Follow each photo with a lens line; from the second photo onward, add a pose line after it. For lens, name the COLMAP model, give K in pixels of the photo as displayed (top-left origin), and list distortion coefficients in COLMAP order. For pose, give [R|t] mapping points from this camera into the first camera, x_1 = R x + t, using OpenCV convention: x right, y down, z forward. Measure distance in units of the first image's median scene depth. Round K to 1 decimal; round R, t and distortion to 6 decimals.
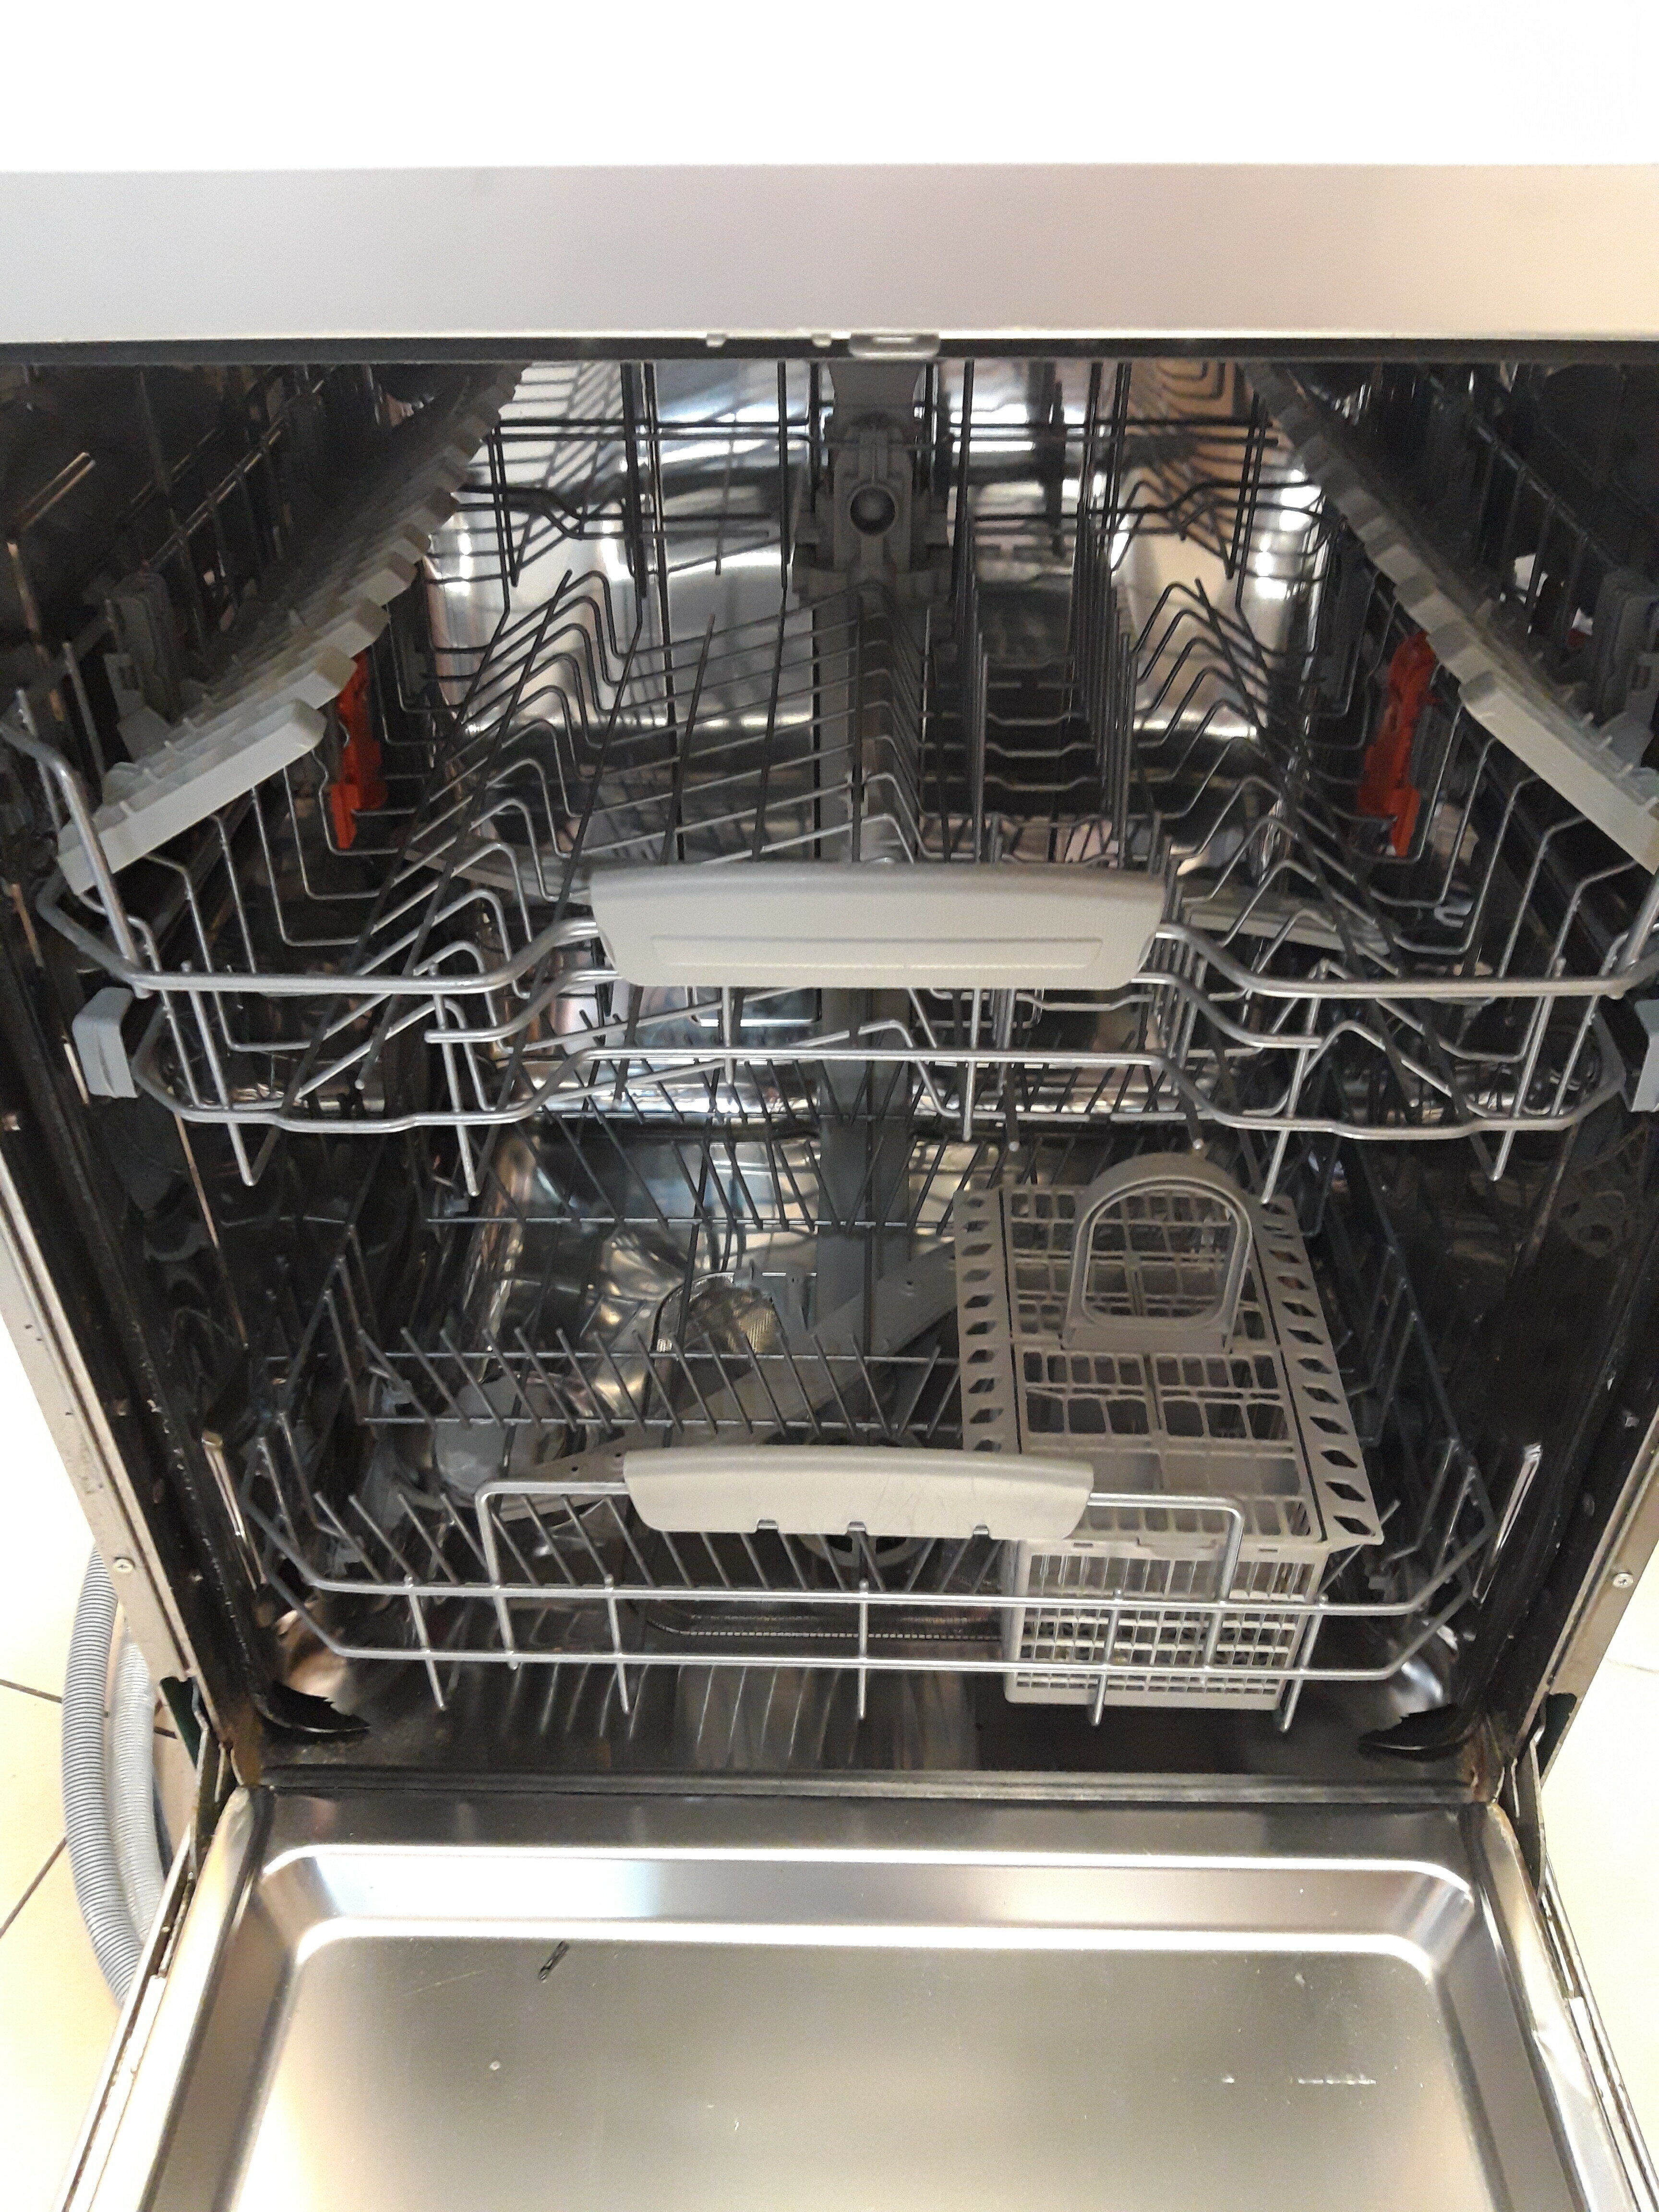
lens RADIAL K [[1728.6, 0, 825.5], [0, 1728.6, 1125.0], [0, 0, 1]] dist [-0.002318, 0.021340]
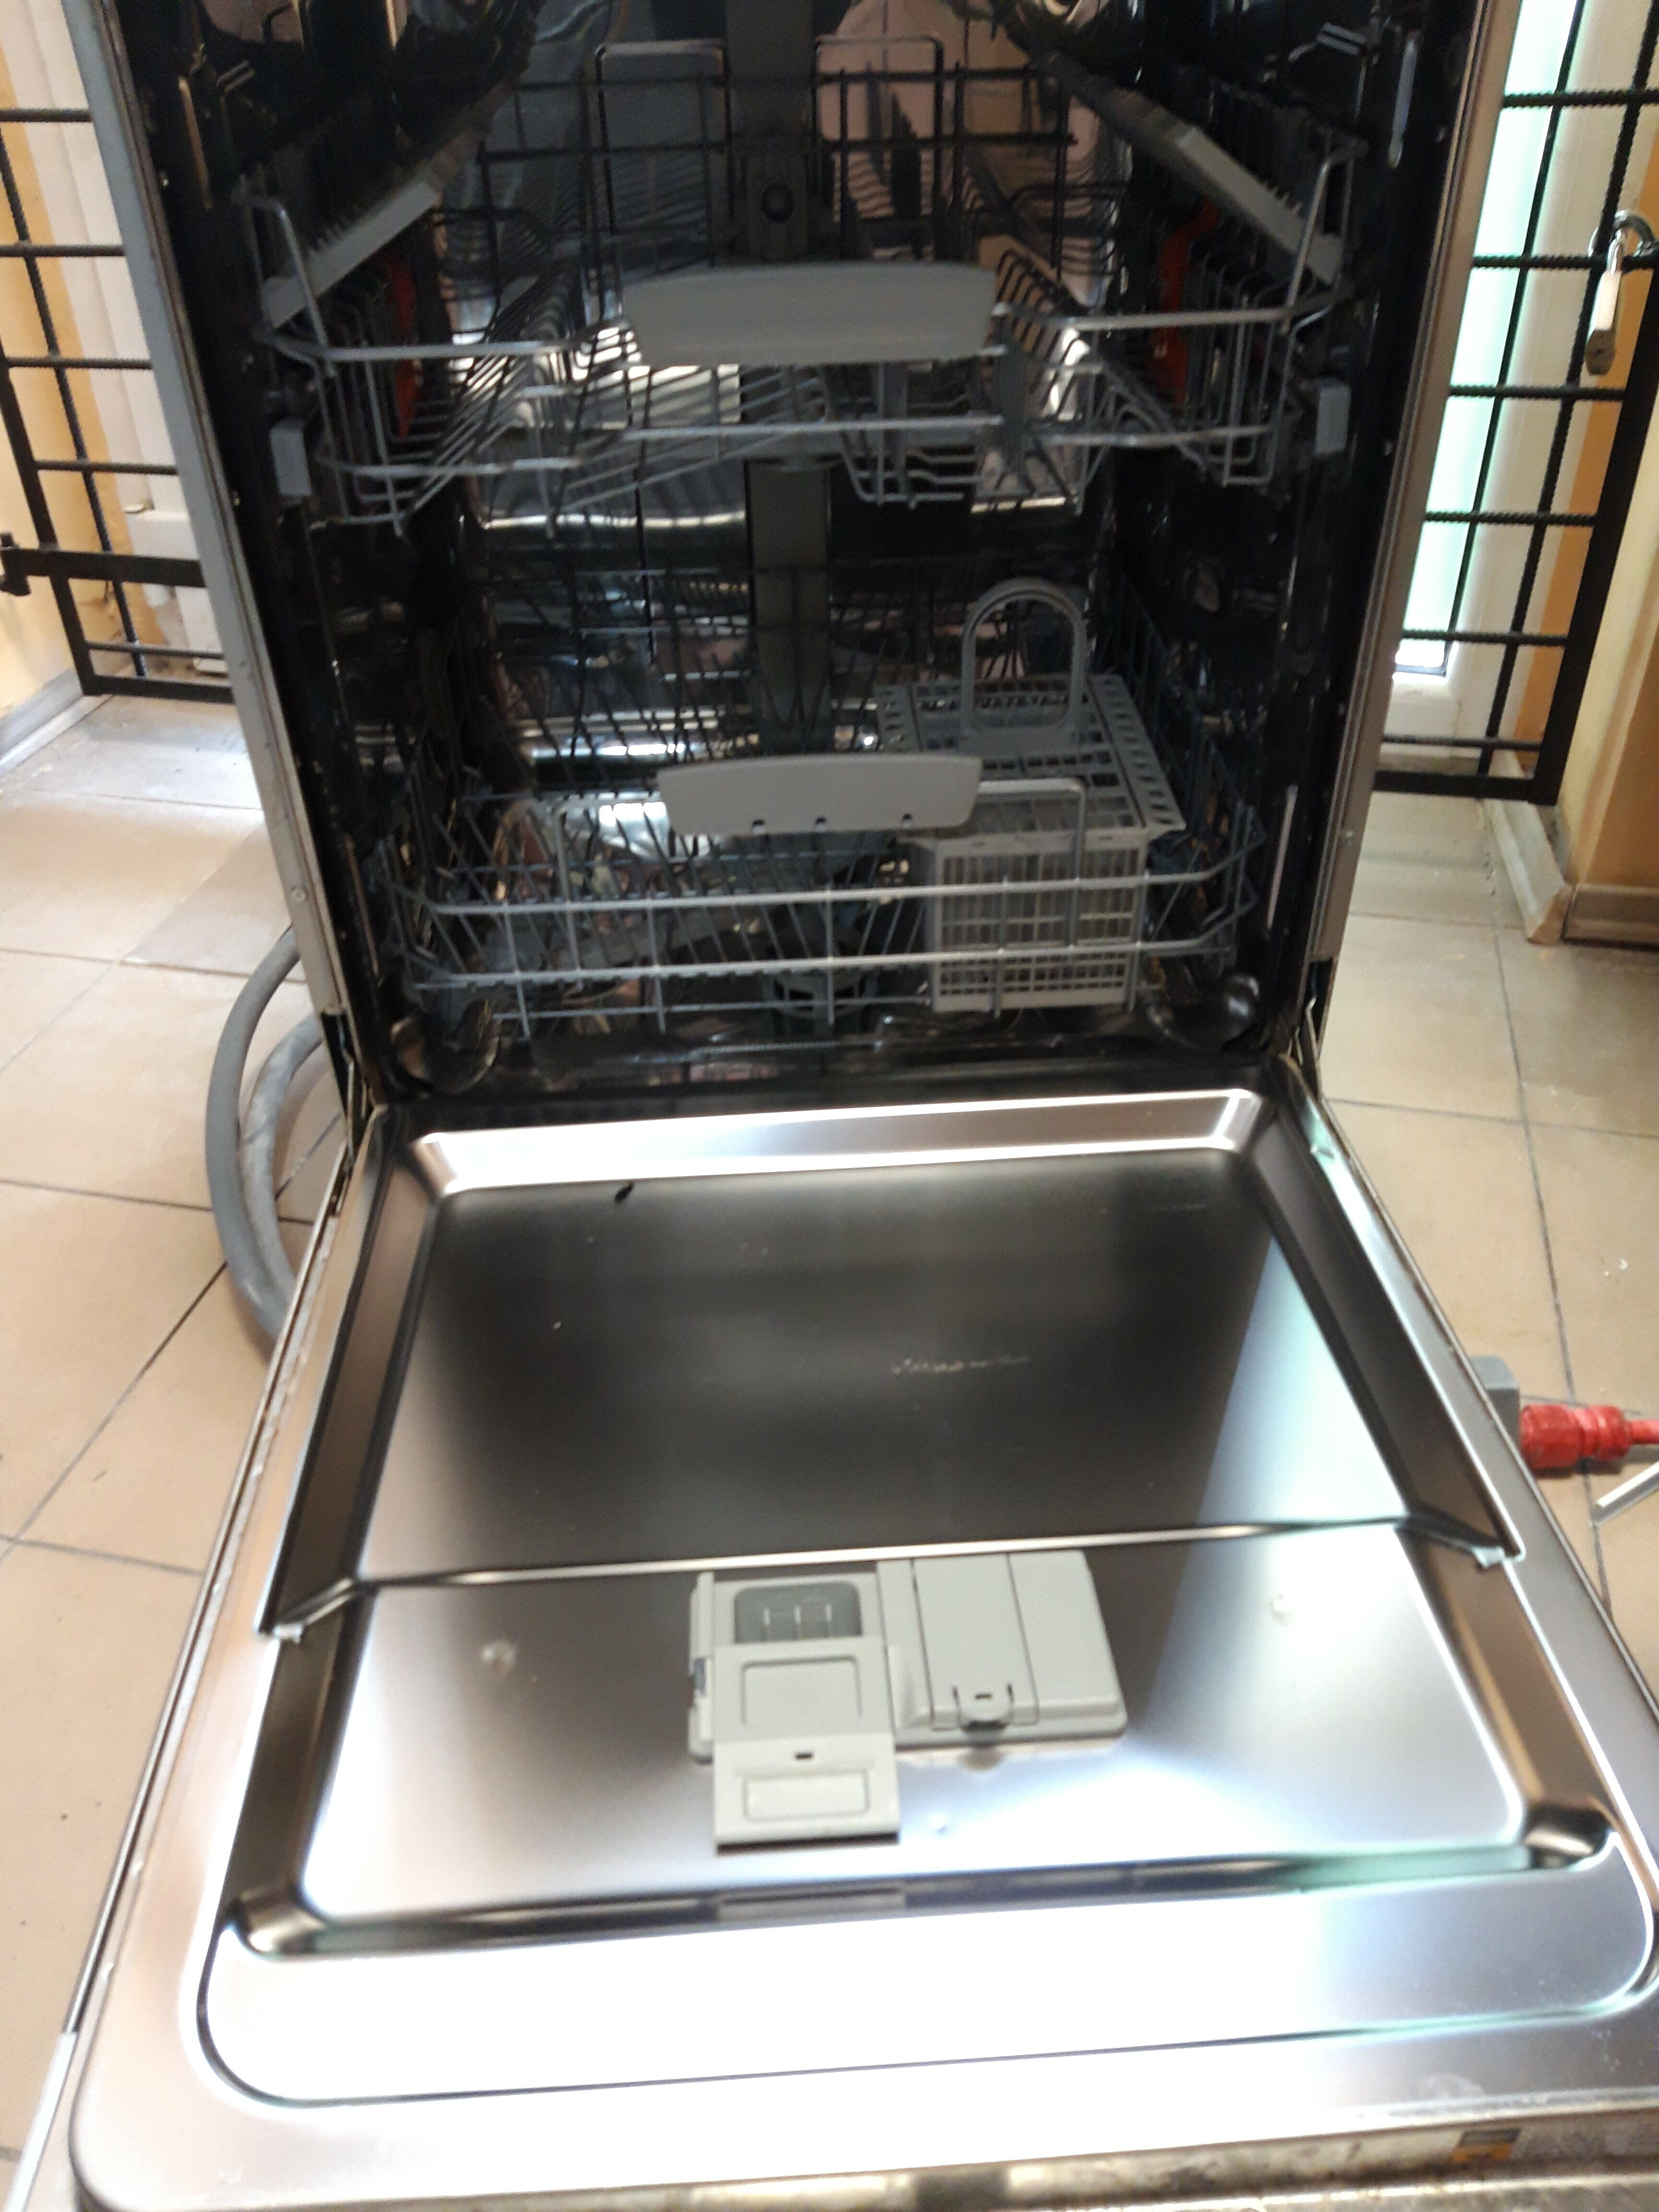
lens RADIAL K [[1728.6, 0, 827.9], [0, 1728.6, 1087.6], [0, 0, 1]] dist [-0.002318, 0.021340]
pose [[0.996860, -0.060501, 0.051084, -0.056431], [0.059999, 0.998134, 0.011303, 0.391382], [-0.051673, -0.008202, 0.998630, -0.392859]]
